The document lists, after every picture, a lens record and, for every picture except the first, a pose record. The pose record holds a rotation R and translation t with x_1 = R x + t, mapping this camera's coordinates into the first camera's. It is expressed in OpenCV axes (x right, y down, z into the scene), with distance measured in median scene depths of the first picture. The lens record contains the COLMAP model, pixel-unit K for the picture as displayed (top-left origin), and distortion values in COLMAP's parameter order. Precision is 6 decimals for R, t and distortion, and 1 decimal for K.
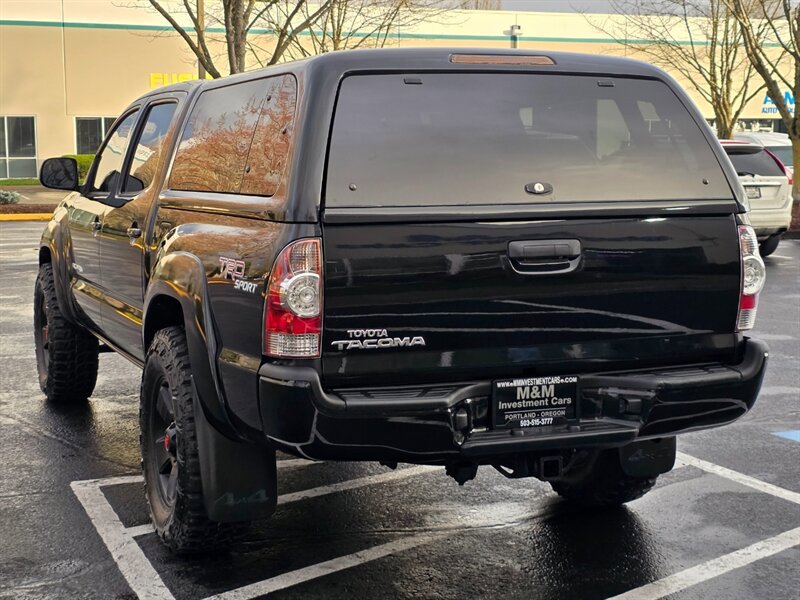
lens RADIAL K [[1172.0, 0, 400.0], [0, 1172.0, 300.0], [0, 0, 1]] dist [0.101620, -0.041027]
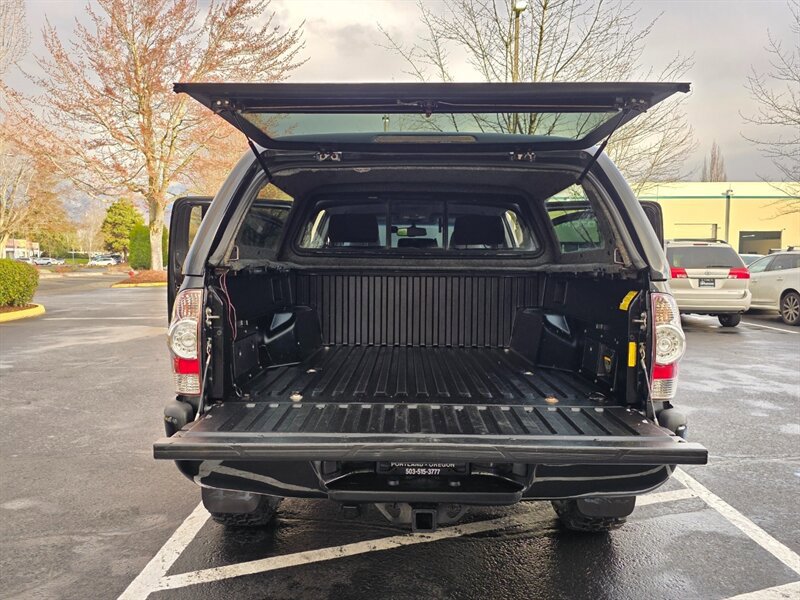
lens RADIAL K [[592.7, 0, 419.8], [0, 592.7, 308.5], [0, 0, 1]] dist [0.036024, -0.004031]
pose [[0.931106, 0.039783, -0.362572, 0.300513], [-0.055073, 0.997972, -0.031929, -0.025037], [0.360567, 0.049697, 0.931409, 0.493392]]
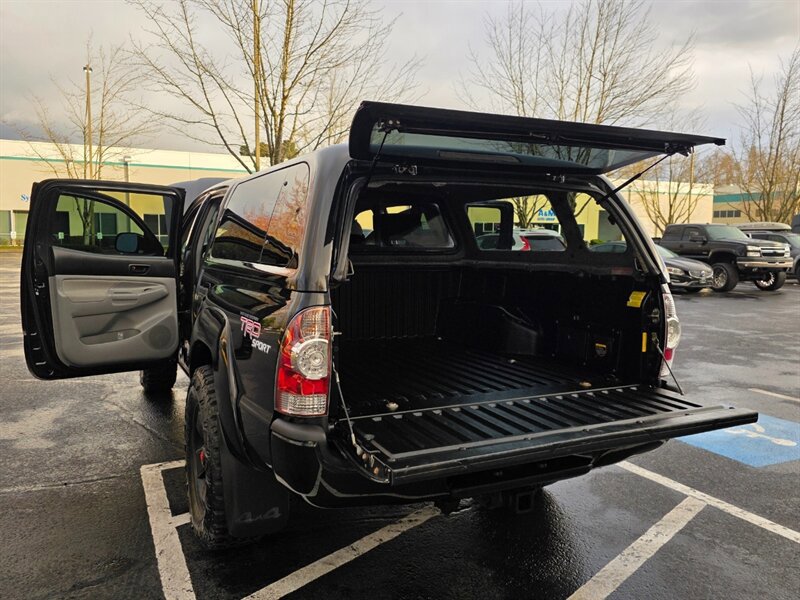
lens RADIAL K [[589.4, 0, 396.6], [0, 589.4, 296.5], [0, 0, 1]] dist [0.027894, -0.004931]
pose [[0.998083, 0.010965, 0.060913, -0.035457], [-0.009575, 0.999688, -0.023071, -0.045044], [-0.061147, 0.022444, 0.997876, 0.409227]]
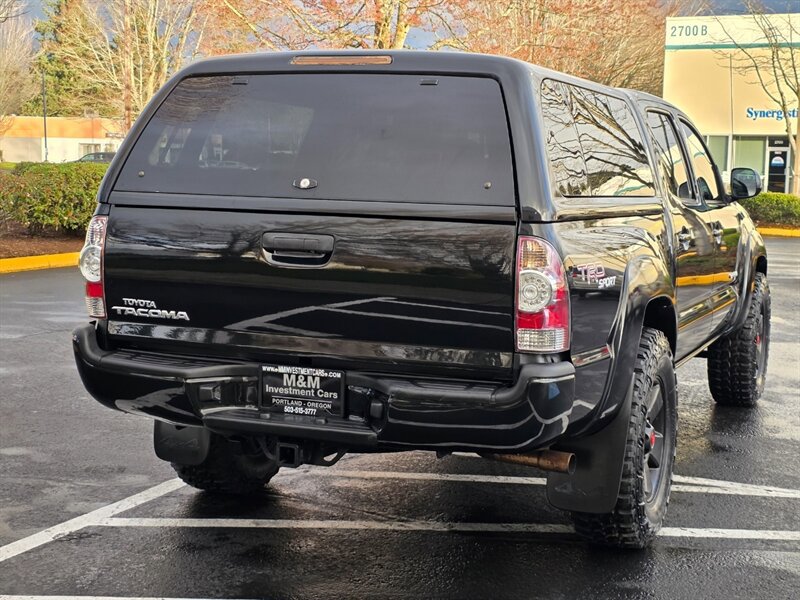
lens RADIAL K [[1173.4, 0, 491.6], [0, 1173.4, 301.3], [0, 0, 1]] dist [0.140082, -0.083021]
pose [[0.759844, 0.094048, -0.643267, 0.898033], [-0.104427, 0.994289, 0.022016, -0.031622], [0.641664, 0.050445, 0.765325, 0.310255]]
